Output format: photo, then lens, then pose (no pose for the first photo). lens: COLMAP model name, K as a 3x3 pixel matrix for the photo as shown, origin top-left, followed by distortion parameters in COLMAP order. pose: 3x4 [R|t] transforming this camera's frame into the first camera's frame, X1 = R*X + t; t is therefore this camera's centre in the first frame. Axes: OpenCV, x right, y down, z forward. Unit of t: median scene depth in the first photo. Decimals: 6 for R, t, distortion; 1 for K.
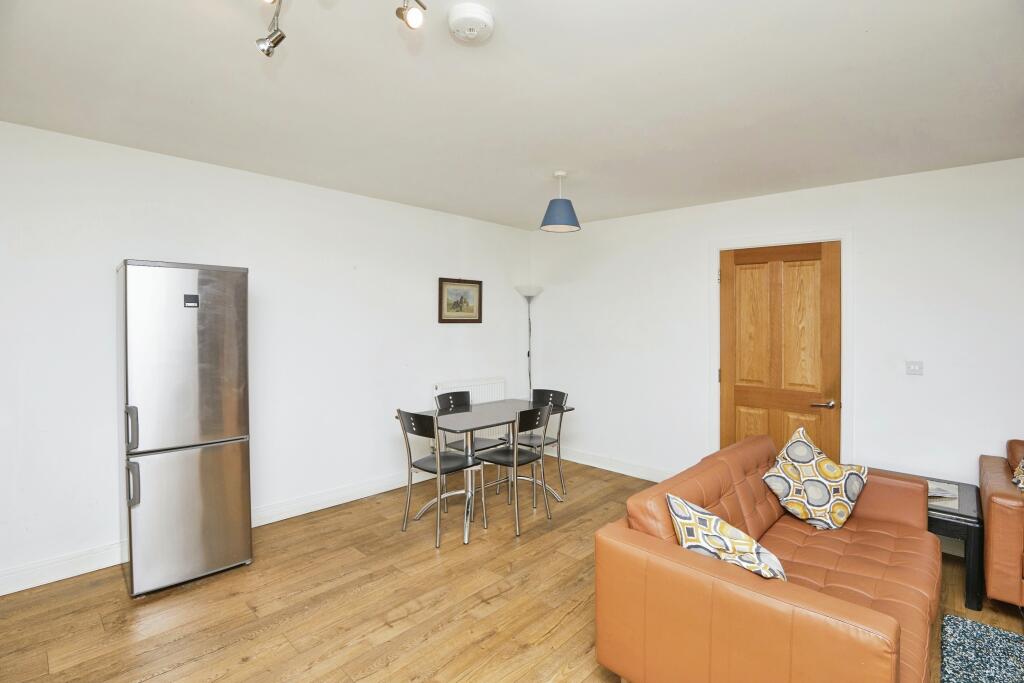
lens RADIAL K [[483.5, 0, 517.9], [0, 483.5, 324.2], [0, 0, 1]] dist [0.000086, 0.000010]
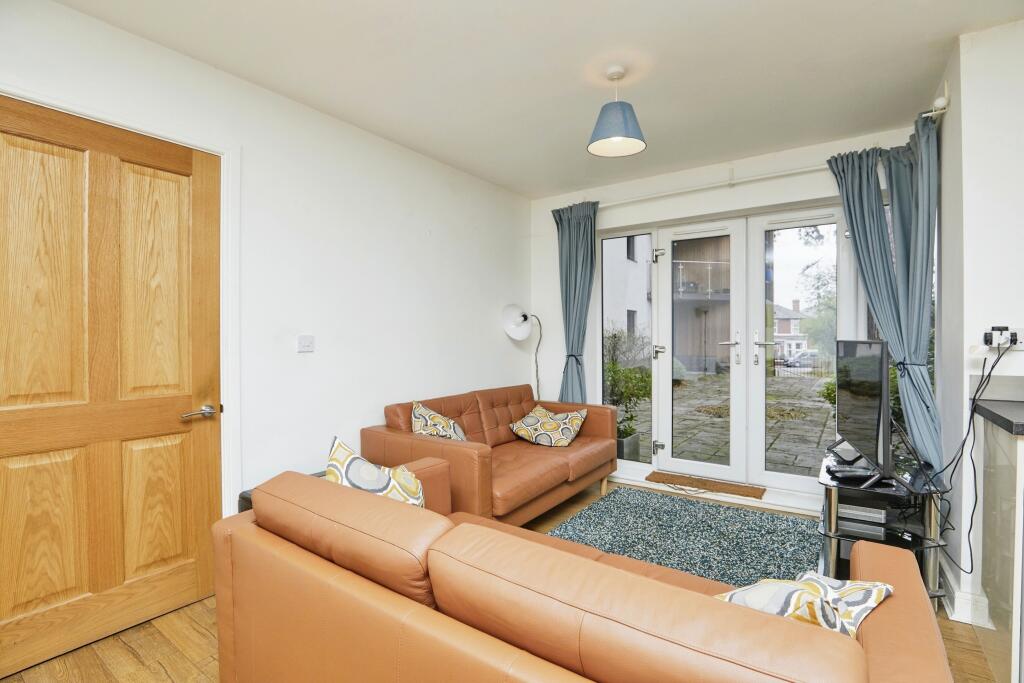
lens RADIAL K [[473.9, 0, 512.0], [0, 473.9, 341.5], [0, 0, 1]] dist [-0.034091, 0.000607]
pose [[-0.149948, -0.015925, 0.988566, -0.014805], [0.006316, 0.999834, 0.017065, 0.063744], [-0.988674, 0.008802, -0.149822, 0.649272]]
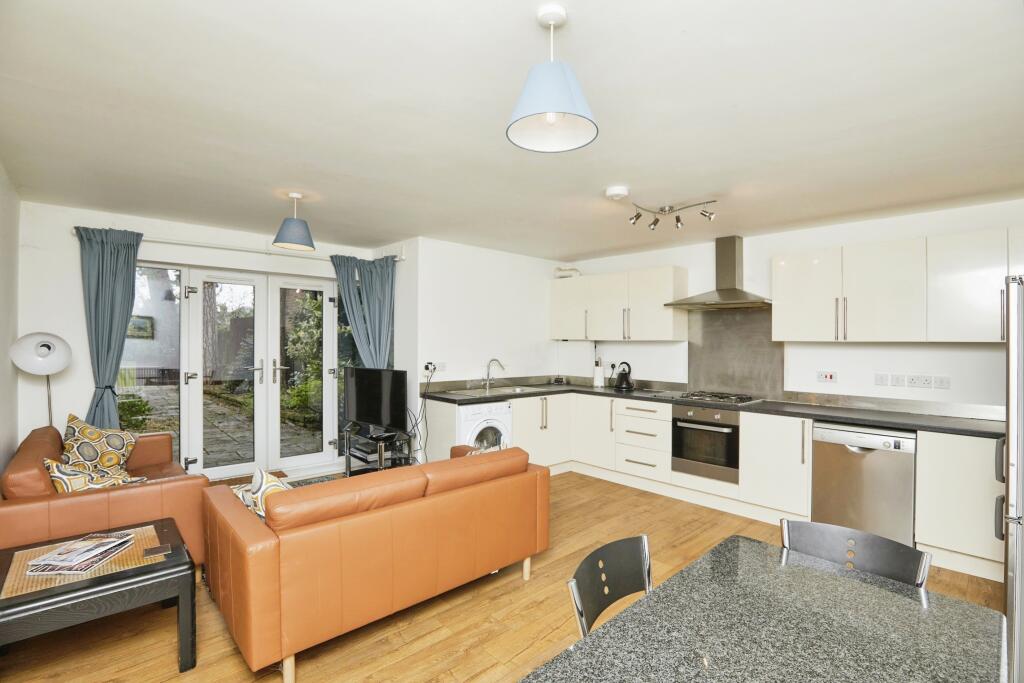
lens RADIAL K [[464.7, 0, 512.0], [0, 464.7, 341.5], [0, 0, 1]] dist [-0.035225, 0.000462]
pose [[-0.997517, -0.018901, 0.067838, 0.098296], [-0.018587, 0.999813, 0.005253, -0.007661], [-0.067925, 0.003979, -0.997683, 1.271063]]
